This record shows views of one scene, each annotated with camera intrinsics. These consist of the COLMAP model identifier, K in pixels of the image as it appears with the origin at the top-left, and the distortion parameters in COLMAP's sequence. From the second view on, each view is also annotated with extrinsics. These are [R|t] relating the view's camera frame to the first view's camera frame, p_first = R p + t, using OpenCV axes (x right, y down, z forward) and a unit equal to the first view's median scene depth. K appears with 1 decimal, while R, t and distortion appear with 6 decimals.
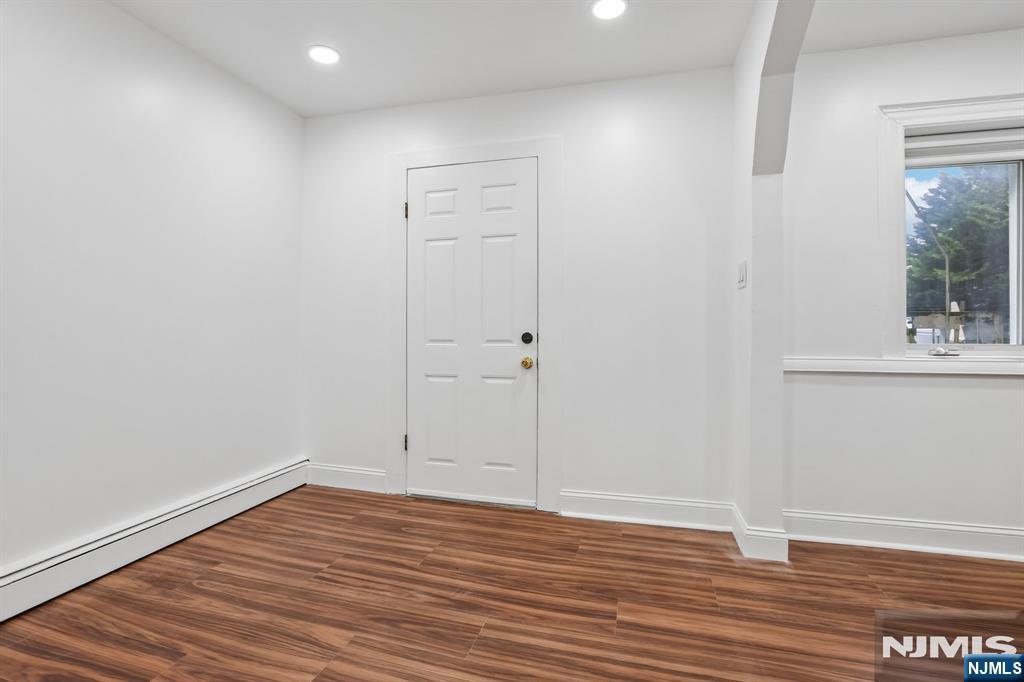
lens RADIAL K [[475.7, 0, 514.6], [0, 475.7, 338.7], [0, 0, 1]] dist [-0.067636, 0.026347]
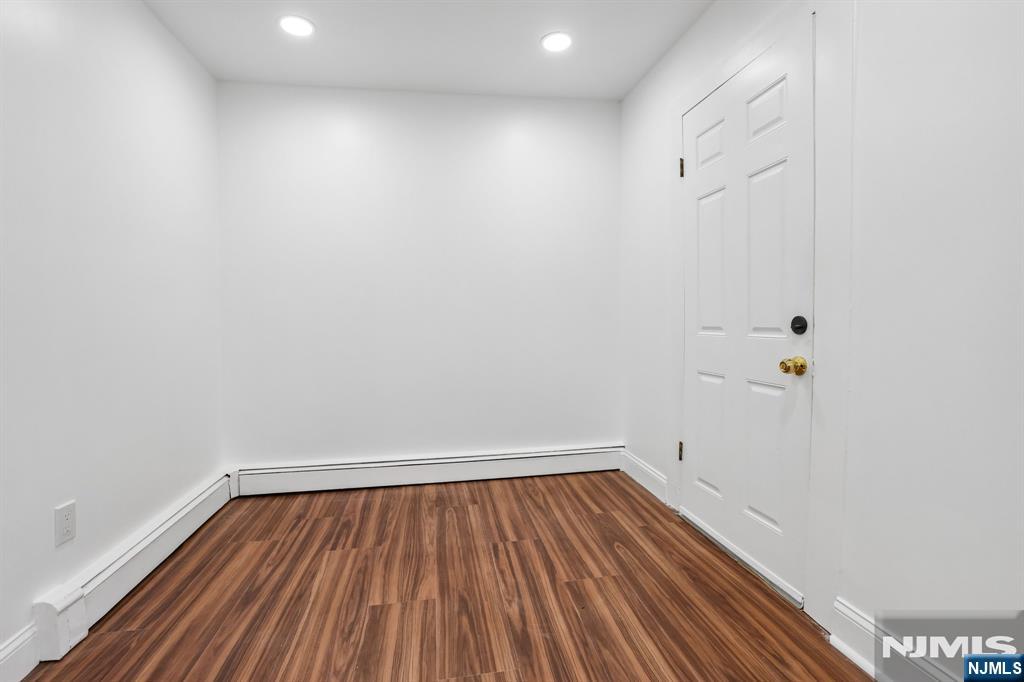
lens RADIAL K [[475.7, 0, 514.6], [0, 475.7, 338.7], [0, 0, 1]] dist [-0.067636, 0.026347]
pose [[0.421650, 0.030878, -0.906233, 0.521666], [-0.006407, 0.999497, 0.031075, -0.000368], [0.906736, -0.007296, 0.421636, 0.530765]]
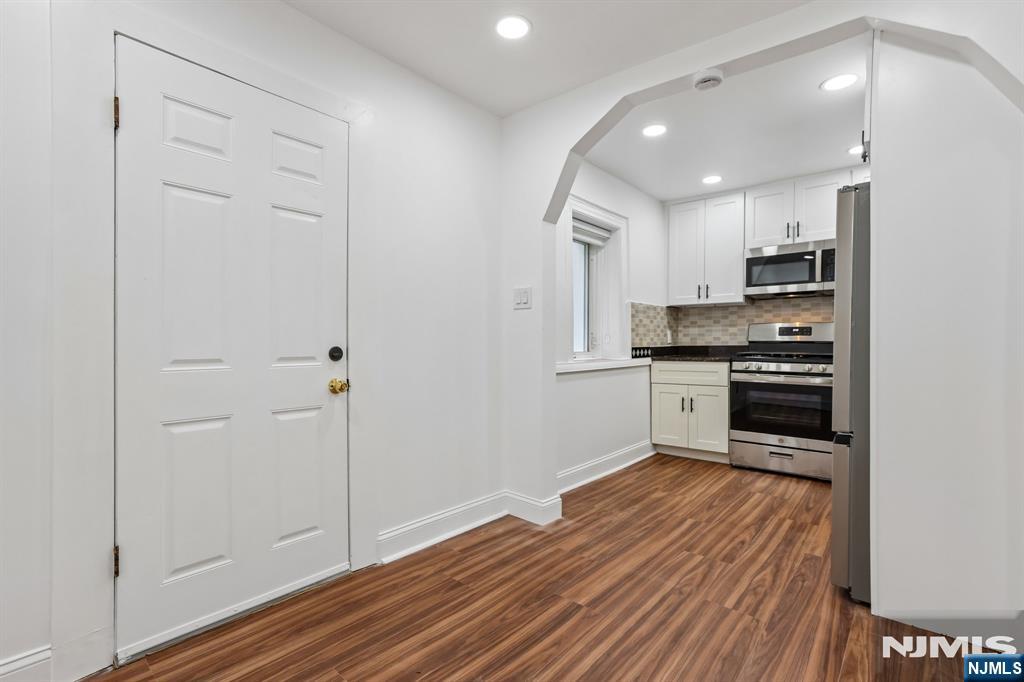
lens RADIAL K [[474.5, 0, 515.2], [0, 474.5, 351.3], [0, 0, 1]] dist [-0.014714, 0.000371]
pose [[0.423137, -0.016972, 0.905907, -0.683240], [0.007954, 0.999856, 0.015017, -0.017981], [-0.906031, 0.000851, 0.423211, 0.529461]]
